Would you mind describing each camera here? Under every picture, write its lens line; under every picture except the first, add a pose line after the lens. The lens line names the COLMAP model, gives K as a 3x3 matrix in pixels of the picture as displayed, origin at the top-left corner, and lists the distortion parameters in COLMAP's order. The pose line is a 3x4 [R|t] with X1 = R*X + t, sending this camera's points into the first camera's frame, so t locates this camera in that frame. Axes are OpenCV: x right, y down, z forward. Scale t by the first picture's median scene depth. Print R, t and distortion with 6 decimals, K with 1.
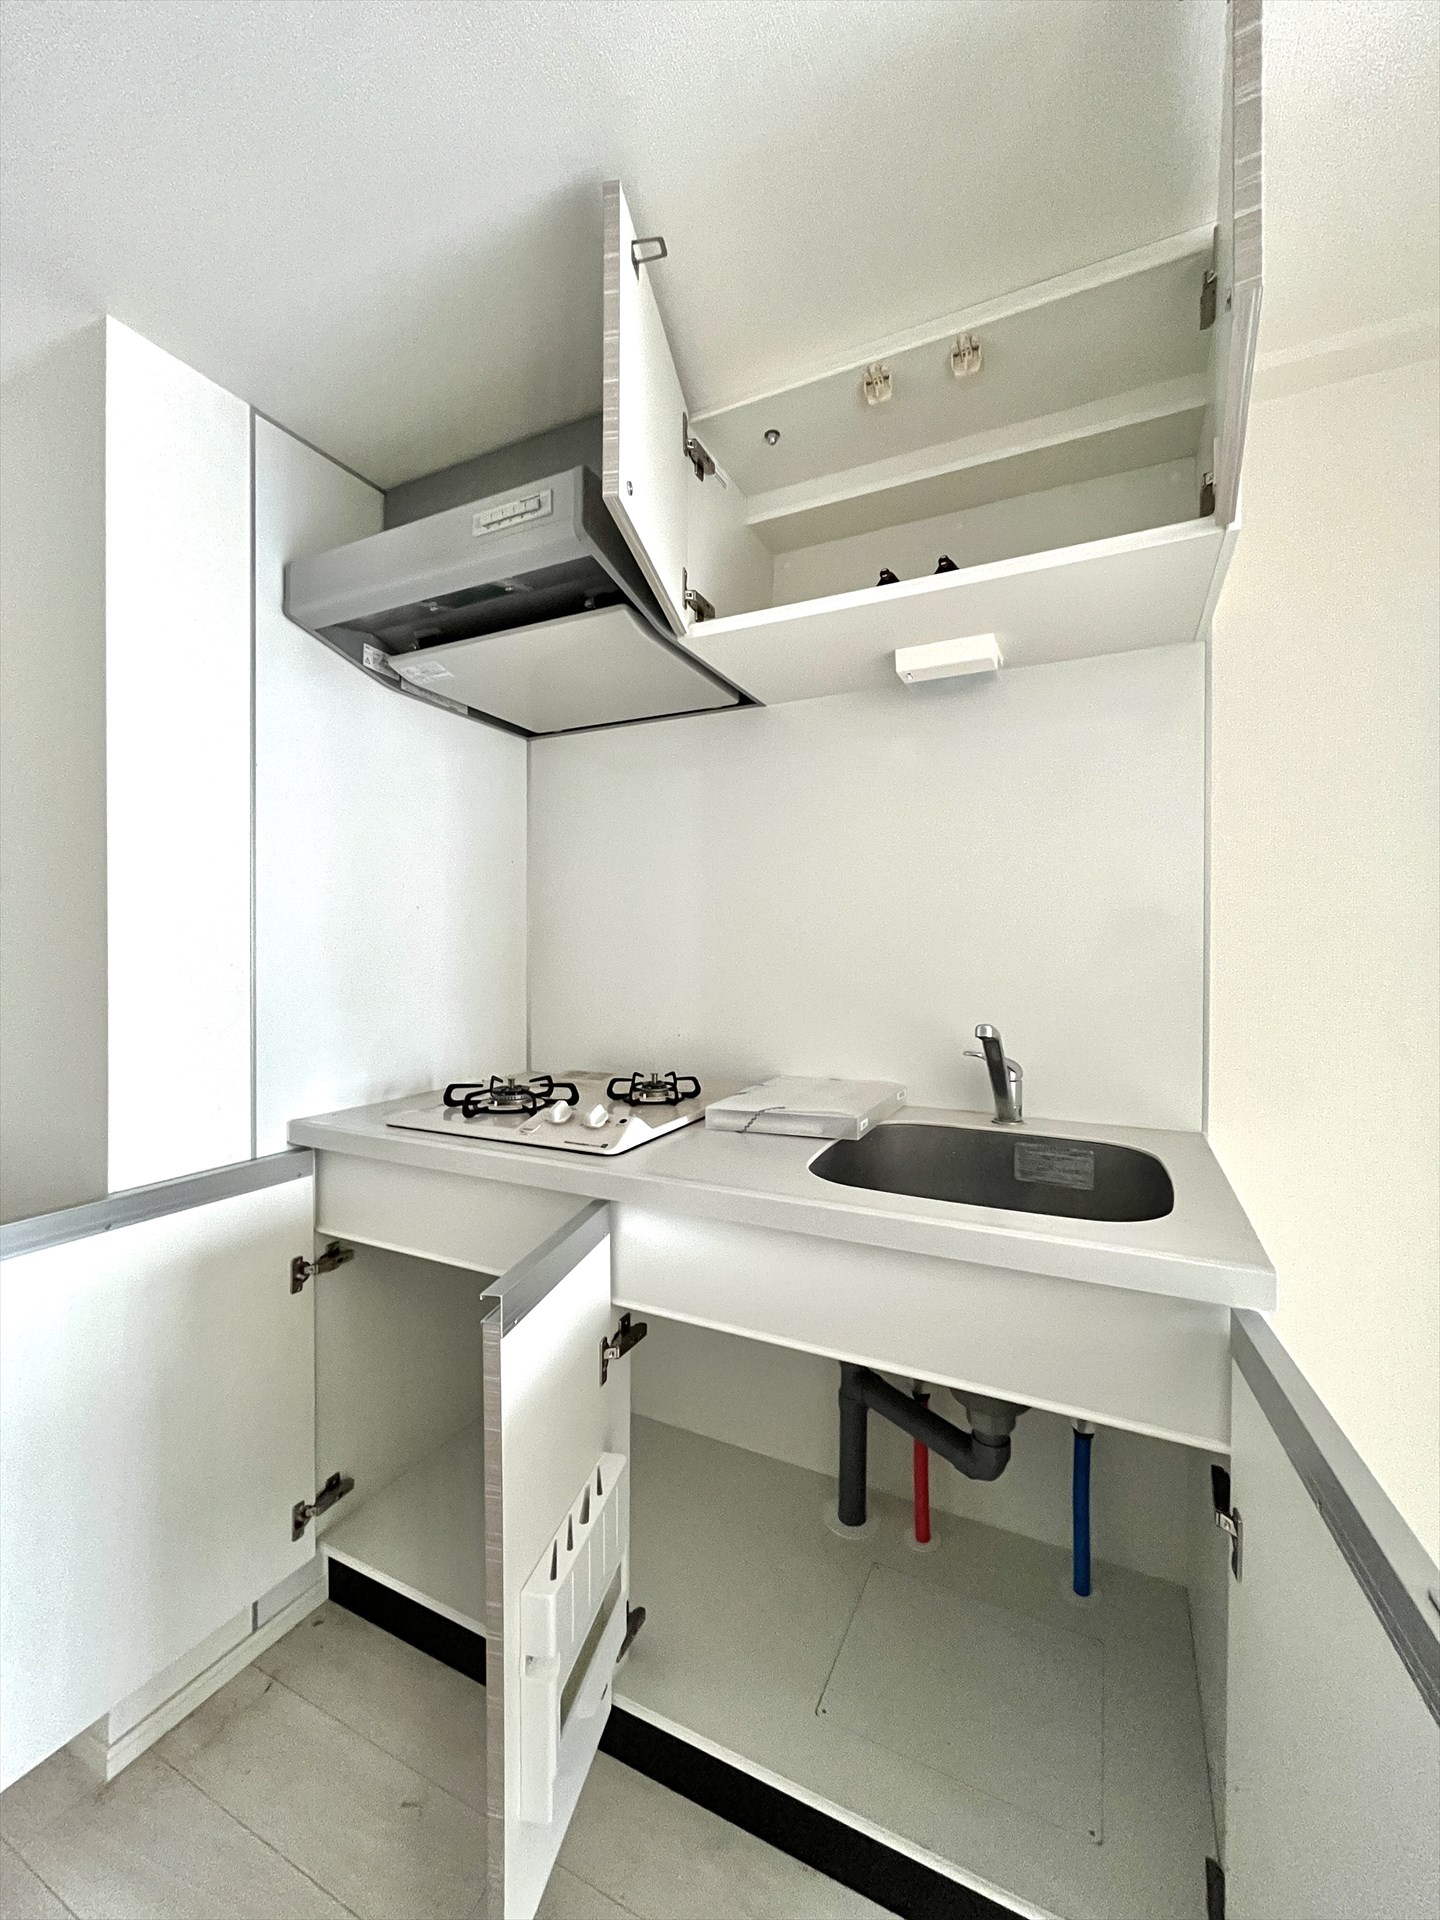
lens RADIAL K [[773.9, 0, 715.6], [0, 773.9, 952.5], [0, 0, 1]] dist [-0.004754, 0.000308]
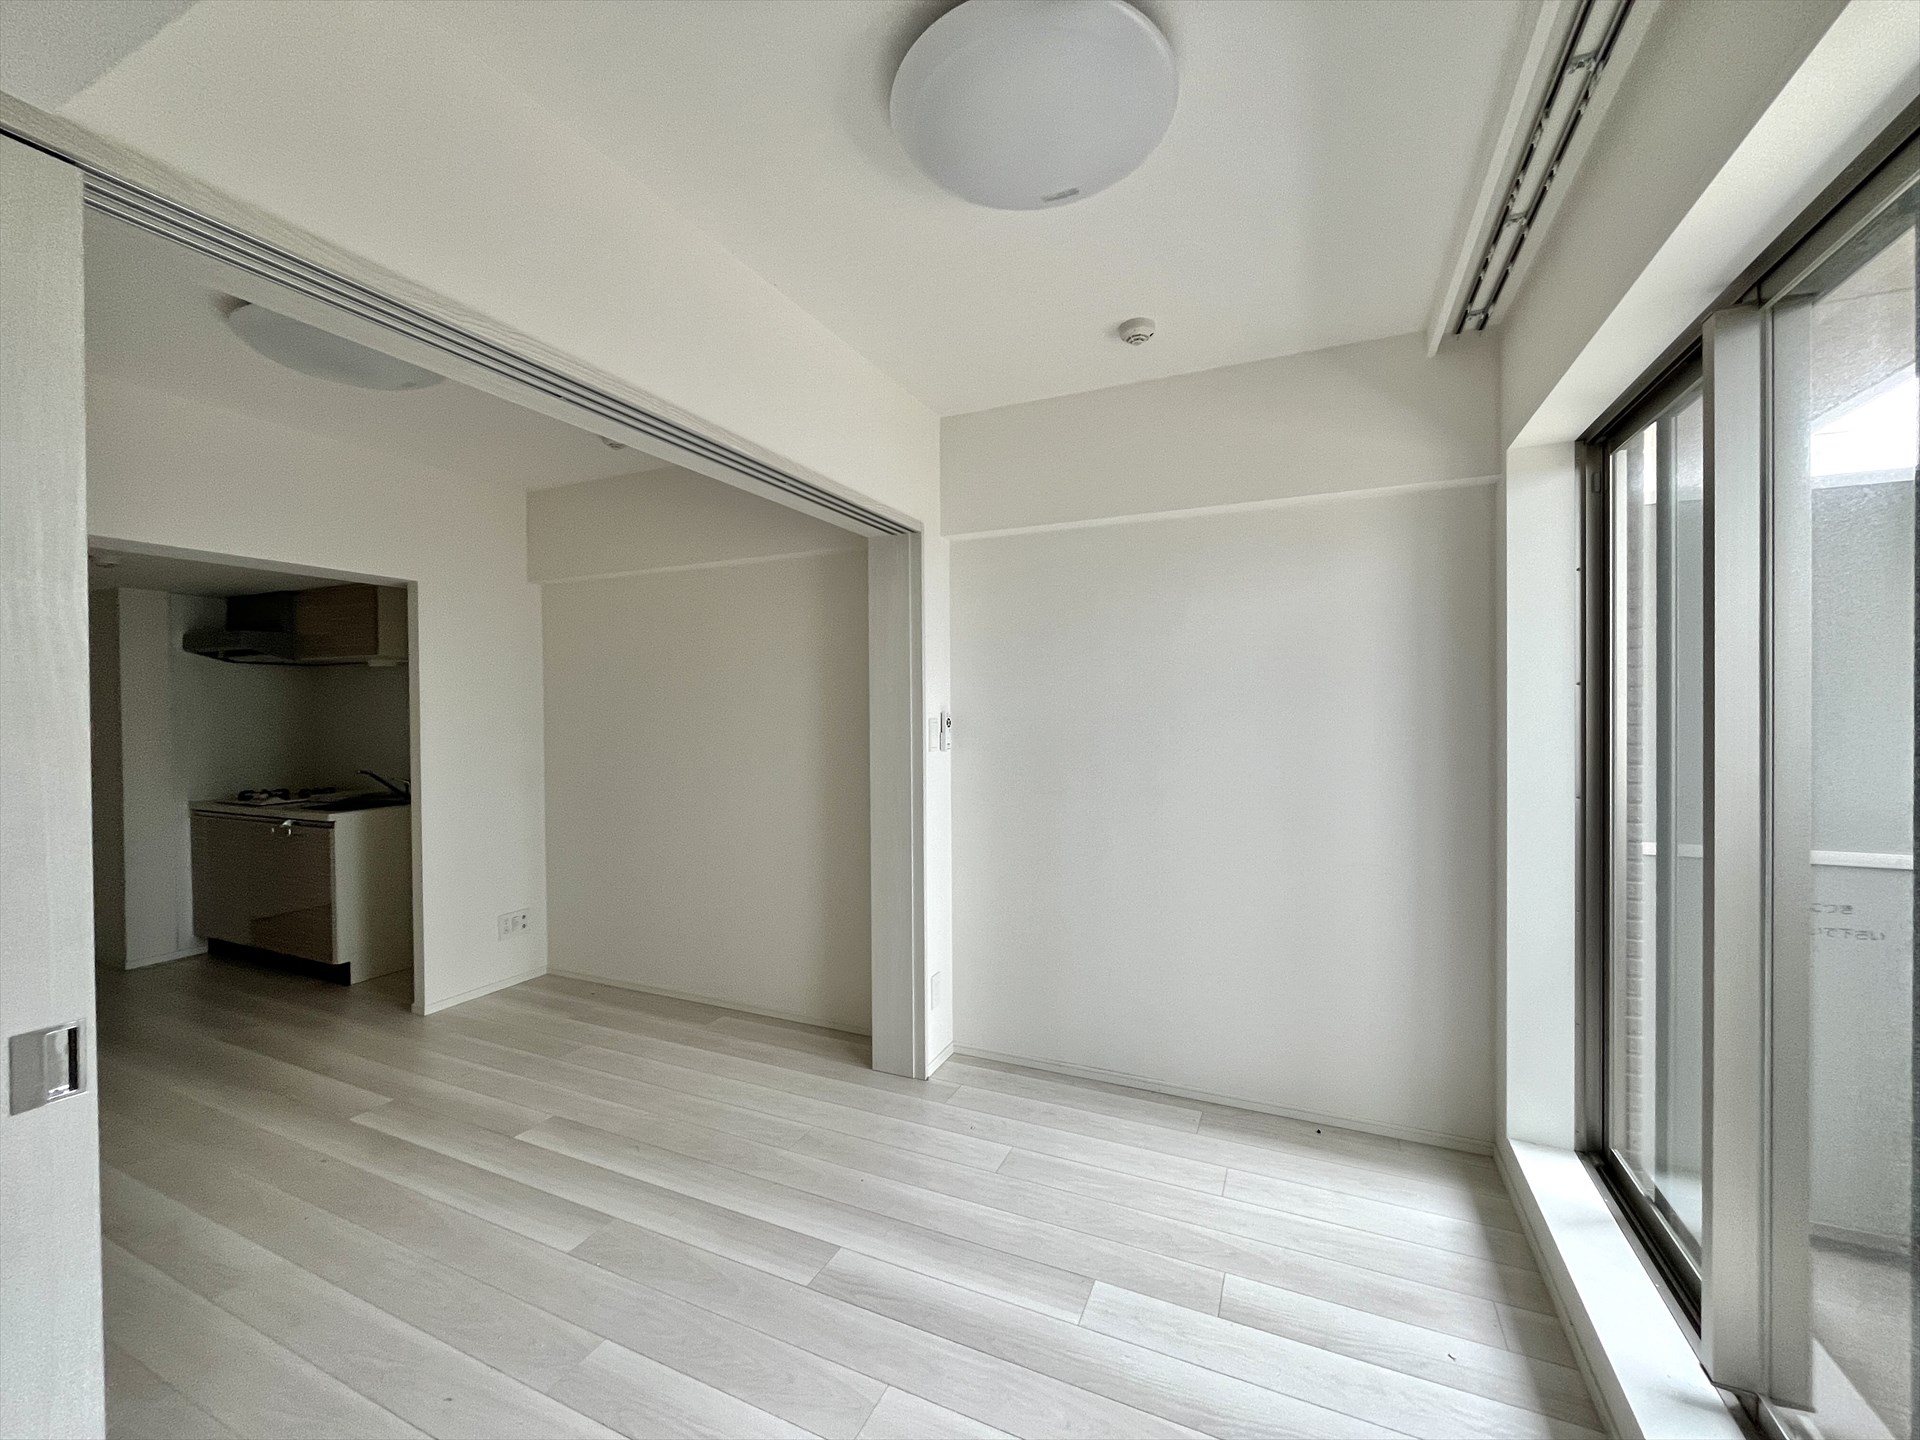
lens RADIAL K [[773.9, 0, 967.2], [0, 773.9, 721.7], [0, 0, 1]] dist [-0.004754, 0.000308]
pose [[0.999070, -0.006777, 0.042579, 2.646982], [0.006401, 0.999939, 0.008959, -0.131892], [-0.042637, -0.008678, 0.999053, -2.442294]]
